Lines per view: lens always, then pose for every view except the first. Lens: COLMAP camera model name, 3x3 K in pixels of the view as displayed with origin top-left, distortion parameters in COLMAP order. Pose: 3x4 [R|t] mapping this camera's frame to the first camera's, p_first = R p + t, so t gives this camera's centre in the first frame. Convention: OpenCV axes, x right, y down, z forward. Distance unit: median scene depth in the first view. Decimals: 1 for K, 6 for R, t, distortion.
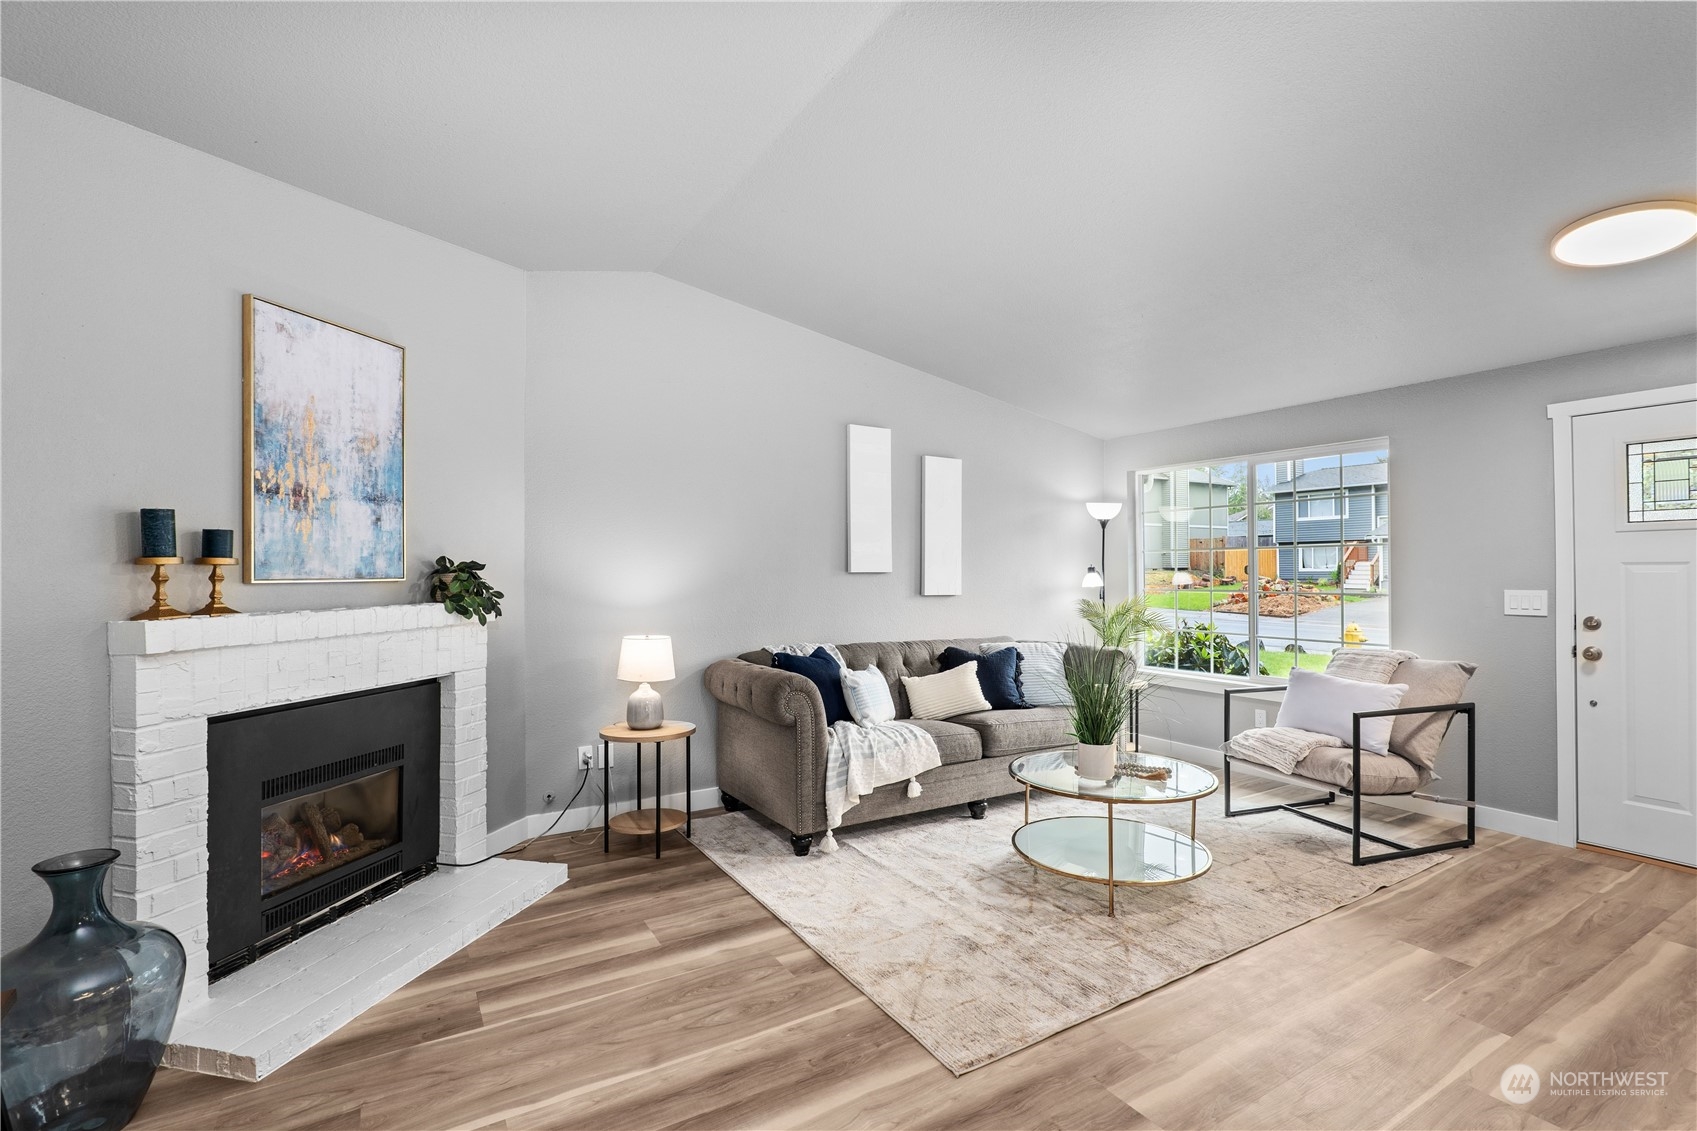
lens RADIAL K [[794.2, 0, 856.5], [0, 794.2, 568.5], [0, 0, 1]] dist [0.002078, -0.000172]
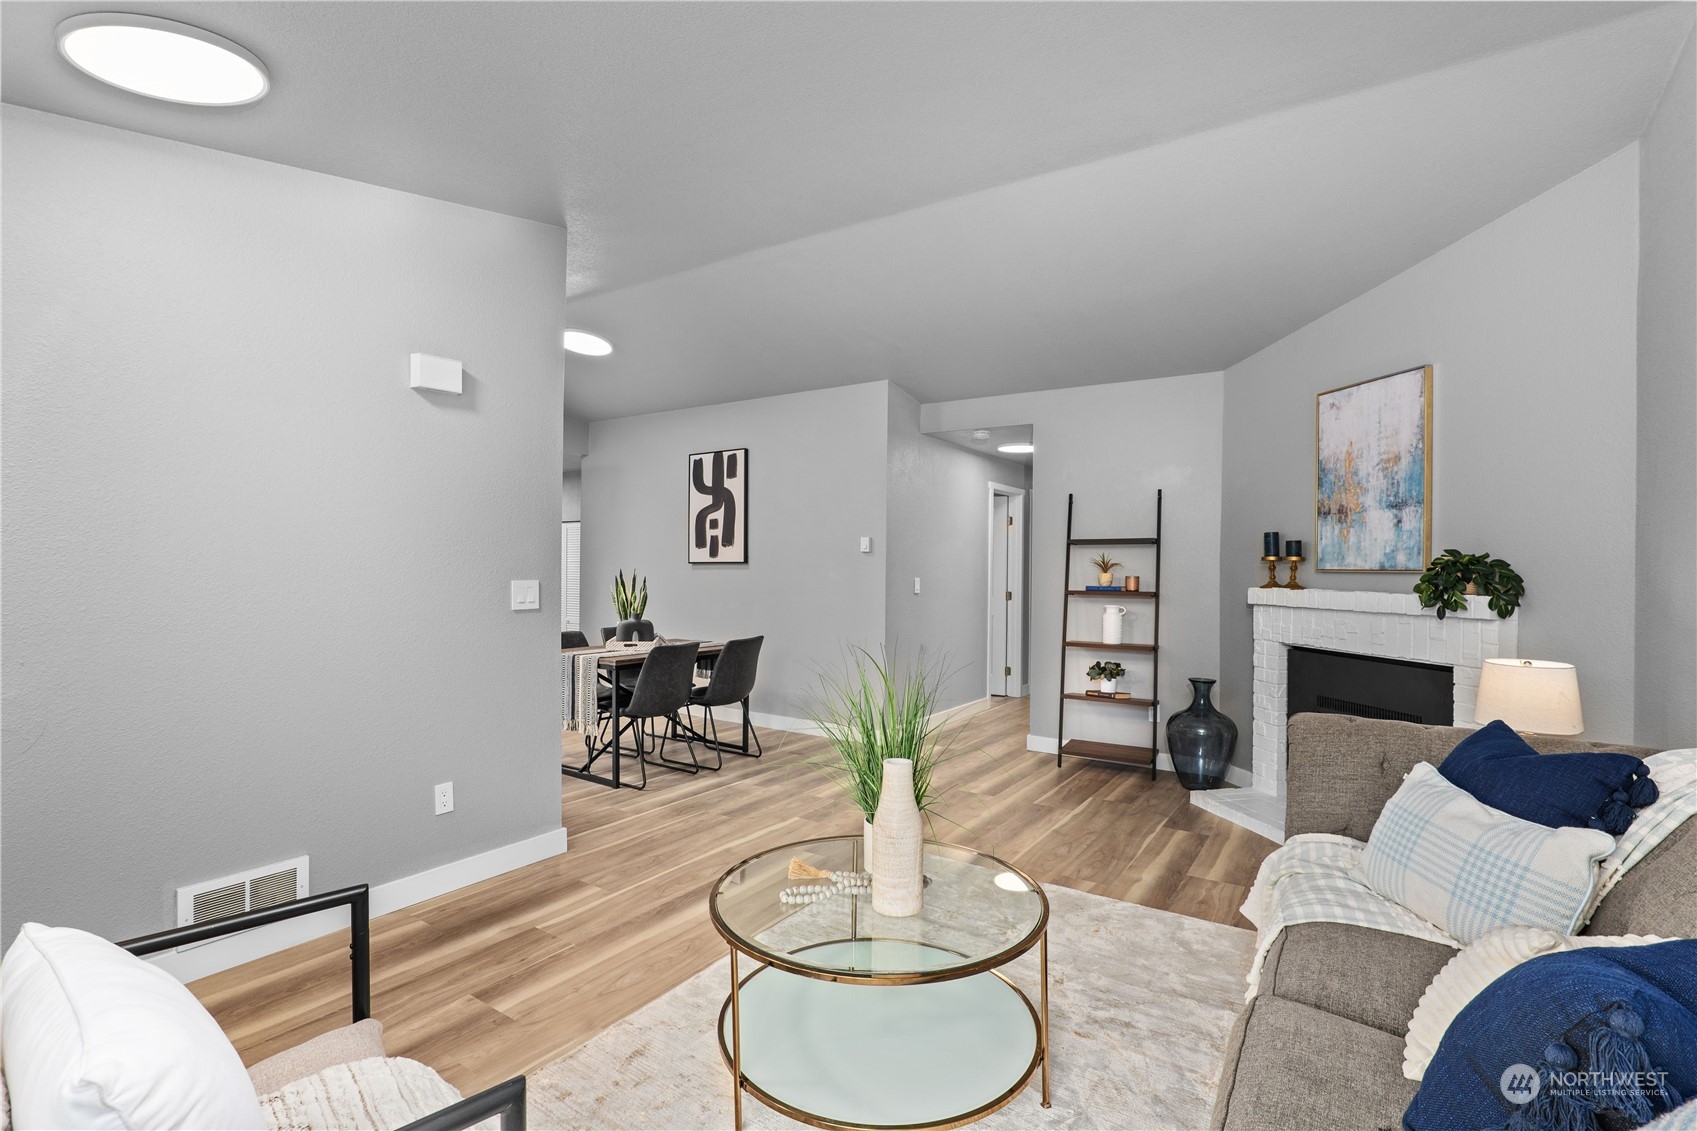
lens RADIAL K [[794.2, 0, 846.3], [0, 794.2, 563.9], [0, 0, 1]] dist [0.002078, -0.000172]
pose [[-0.907911, -0.005246, -0.419130, 0.727068], [-0.005805, 0.999983, 0.000058, 0.008279], [0.419123, 0.002486, -0.907926, 1.885671]]
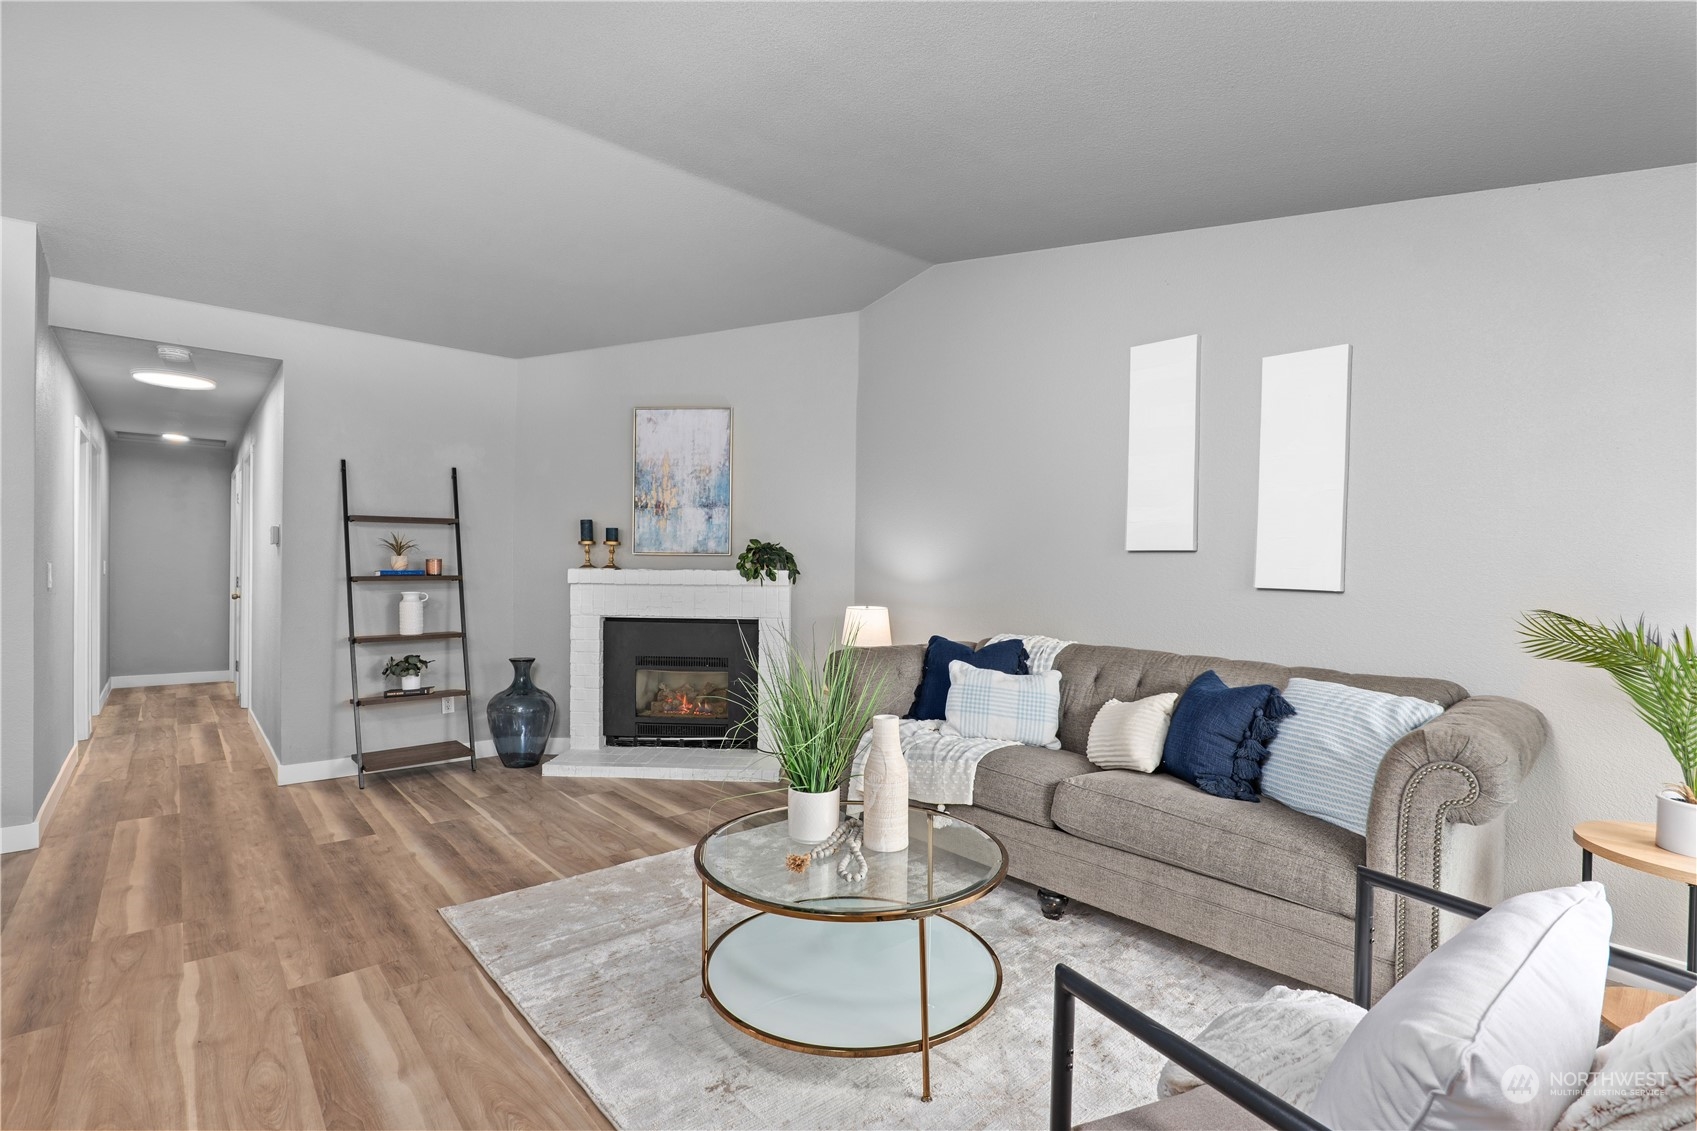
lens RADIAL K [[794.2, 0, 838.3], [0, 794.2, 573.2], [0, 0, 1]] dist [0.002078, -0.000172]
pose [[0.163825, 0.012099, -0.986415, 1.154653], [-0.012044, 0.999875, 0.010264, 0.036055], [0.986416, 0.010199, 0.163950, 1.071088]]
